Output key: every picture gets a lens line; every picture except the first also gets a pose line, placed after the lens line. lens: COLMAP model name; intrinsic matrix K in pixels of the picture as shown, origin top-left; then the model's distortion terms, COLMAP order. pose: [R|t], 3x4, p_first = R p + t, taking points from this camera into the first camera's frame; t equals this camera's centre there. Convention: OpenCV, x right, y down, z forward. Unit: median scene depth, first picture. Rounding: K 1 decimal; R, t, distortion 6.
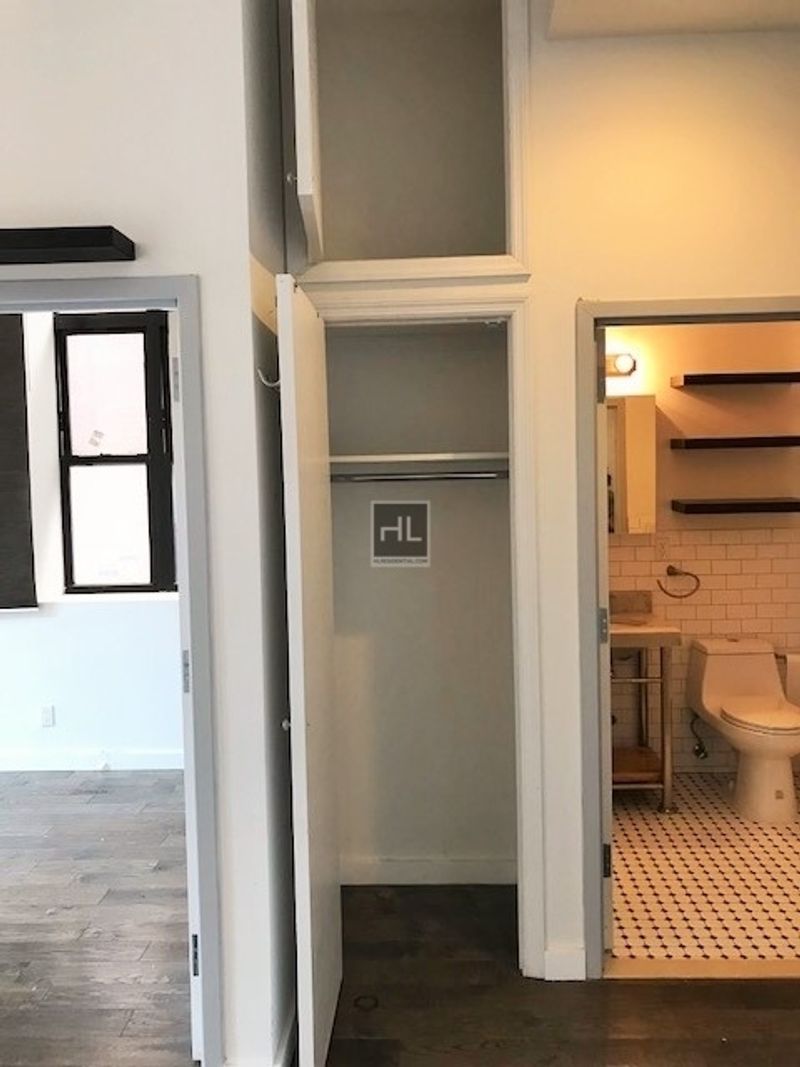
lens RADIAL K [[876.4, 0, 397.8], [0, 876.4, 530.7], [0, 0, 1]] dist [0.012373, -0.020108]
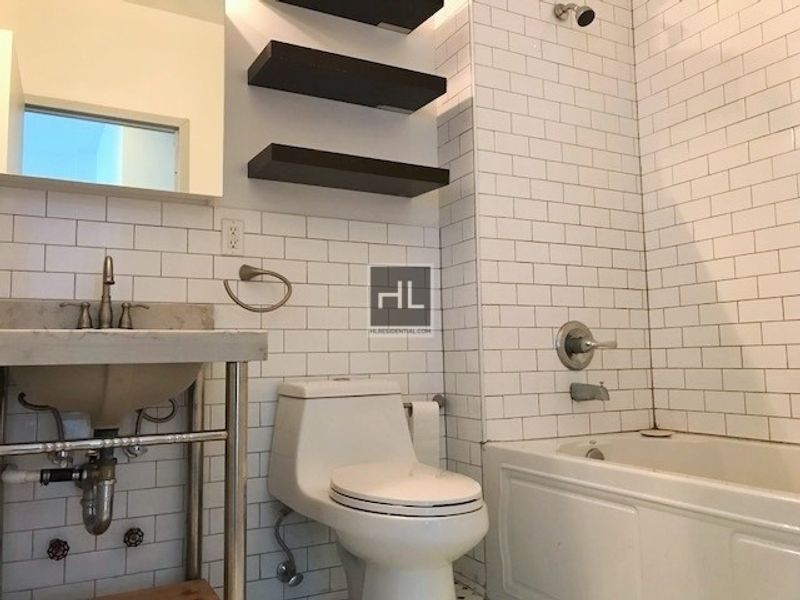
lens RADIAL K [[657.1, 0, 400.0], [0, 657.1, 296.0], [0, 0, 1]] dist [0.012373, -0.020108]
pose [[0.856524, 0.065202, 0.511972, 0.169450], [0.024969, 0.985591, -0.167292, 0.143272], [-0.515502, 0.156073, 0.842555, 0.560339]]
